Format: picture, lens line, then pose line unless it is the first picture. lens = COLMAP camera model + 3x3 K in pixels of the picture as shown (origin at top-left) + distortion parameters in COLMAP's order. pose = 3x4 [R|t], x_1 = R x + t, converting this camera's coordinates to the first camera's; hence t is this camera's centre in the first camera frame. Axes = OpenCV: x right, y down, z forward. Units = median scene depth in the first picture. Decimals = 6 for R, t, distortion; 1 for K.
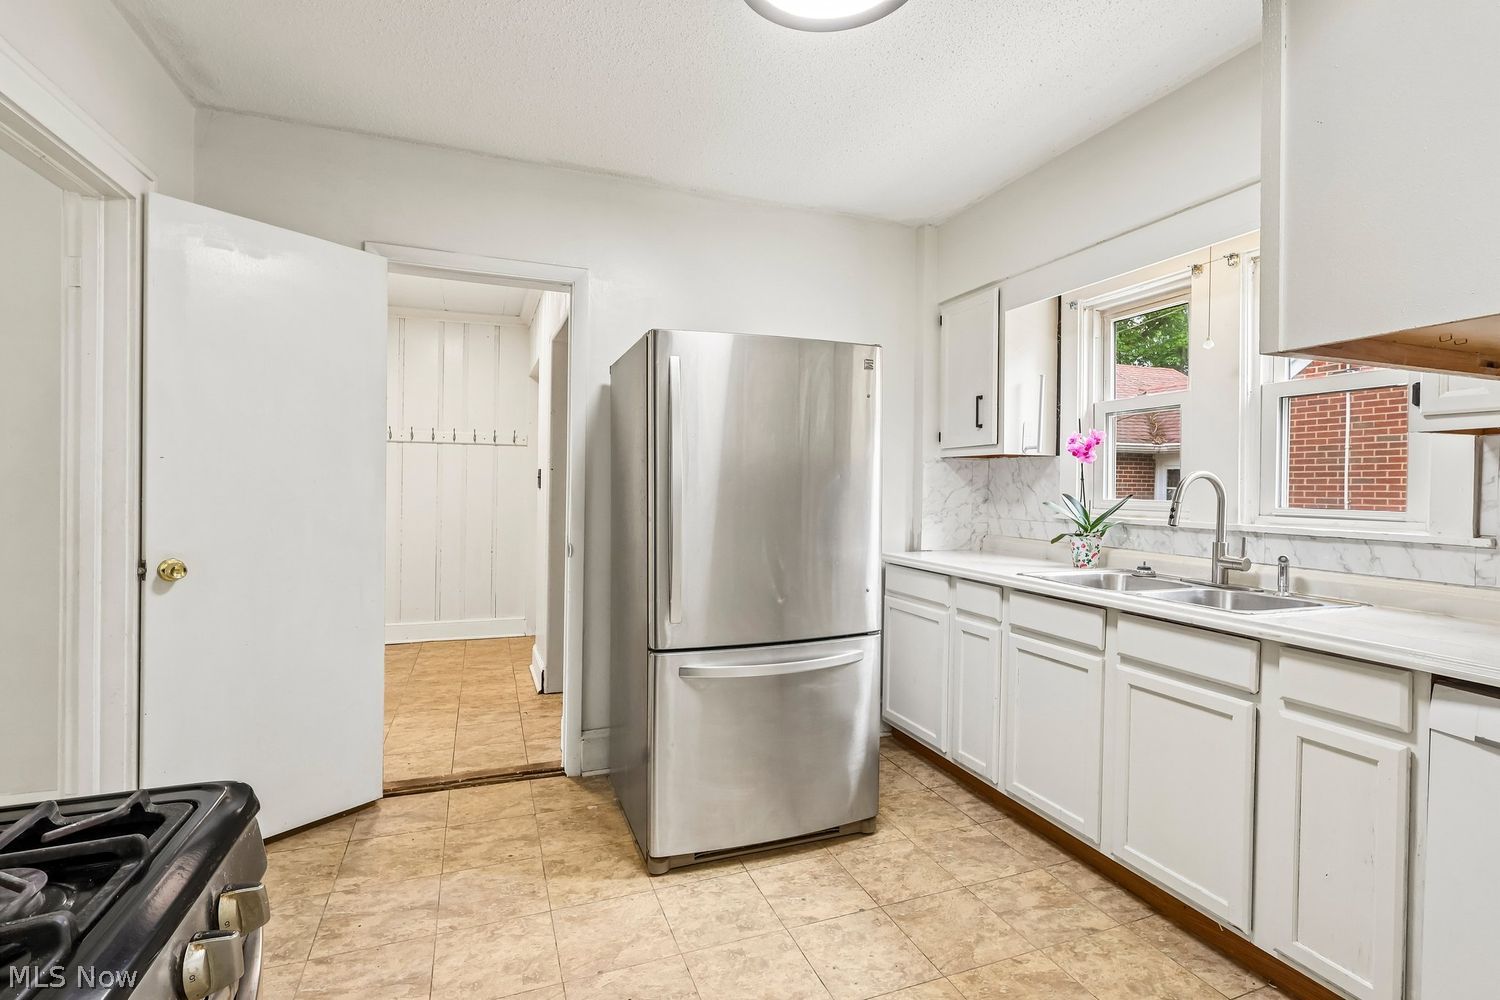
lens RADIAL K [[689.3, 0, 748.8], [0, 689.3, 491.9], [0, 0, 1]] dist [-0.004053, 0.000773]
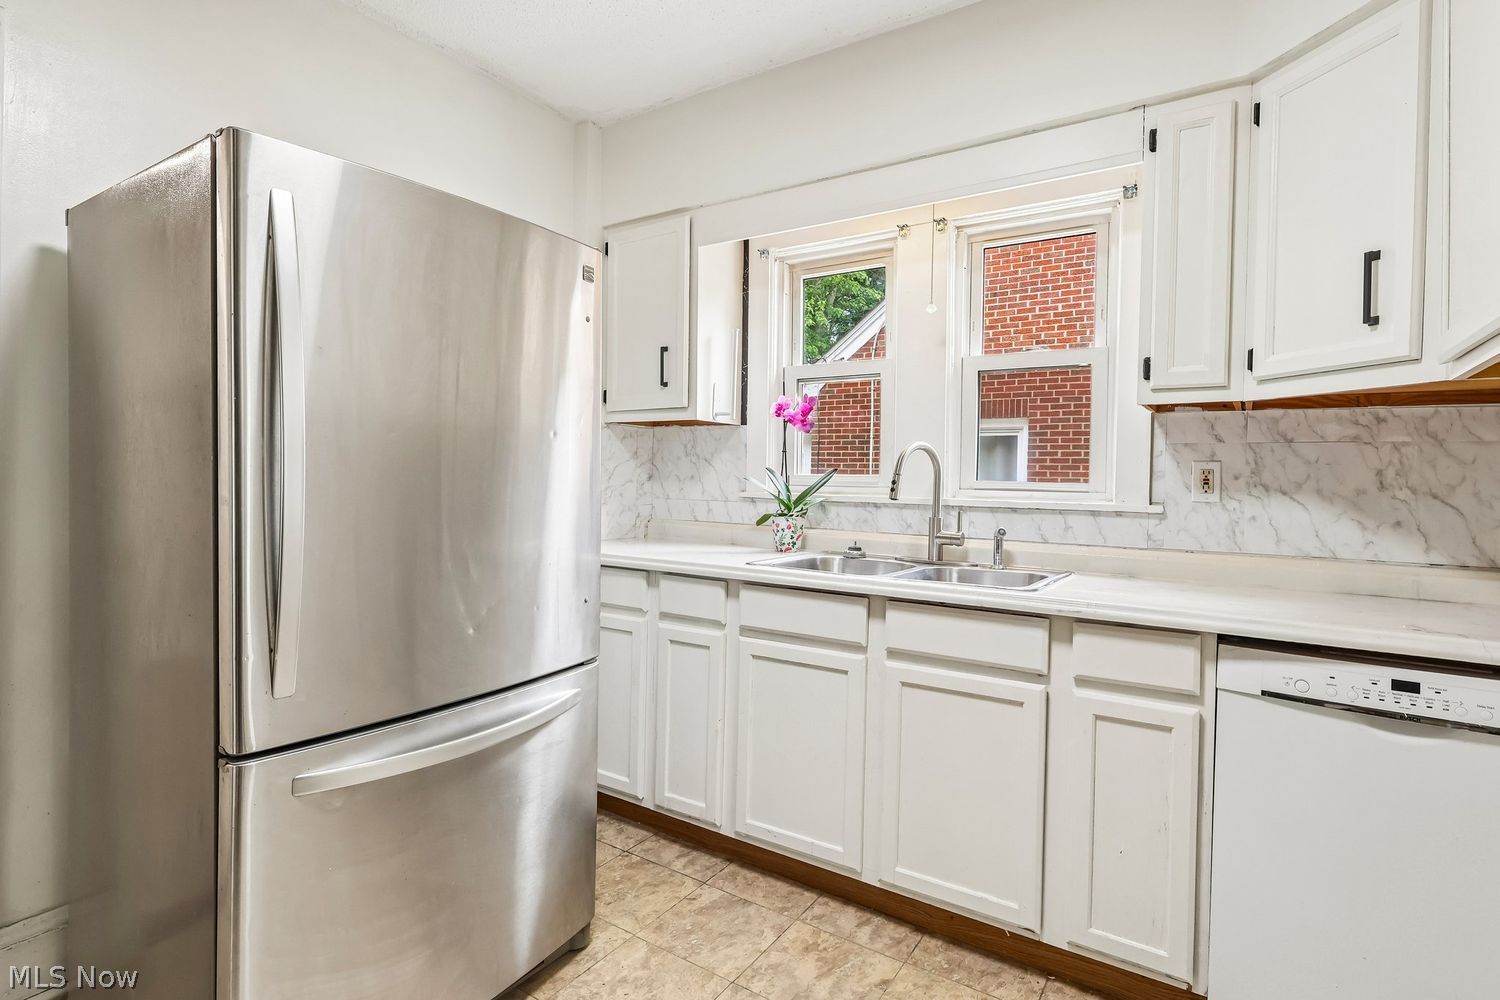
lens RADIAL K [[755.2, 0, 746.5], [0, 755.2, 486.3], [0, 0, 1]] dist [-0.003878, 0.000062]
pose [[0.812878, -0.003352, 0.582425, -0.135729], [-0.003453, 0.999938, 0.010573, 0.019081], [-0.582424, -0.010605, 0.812816, 0.287984]]
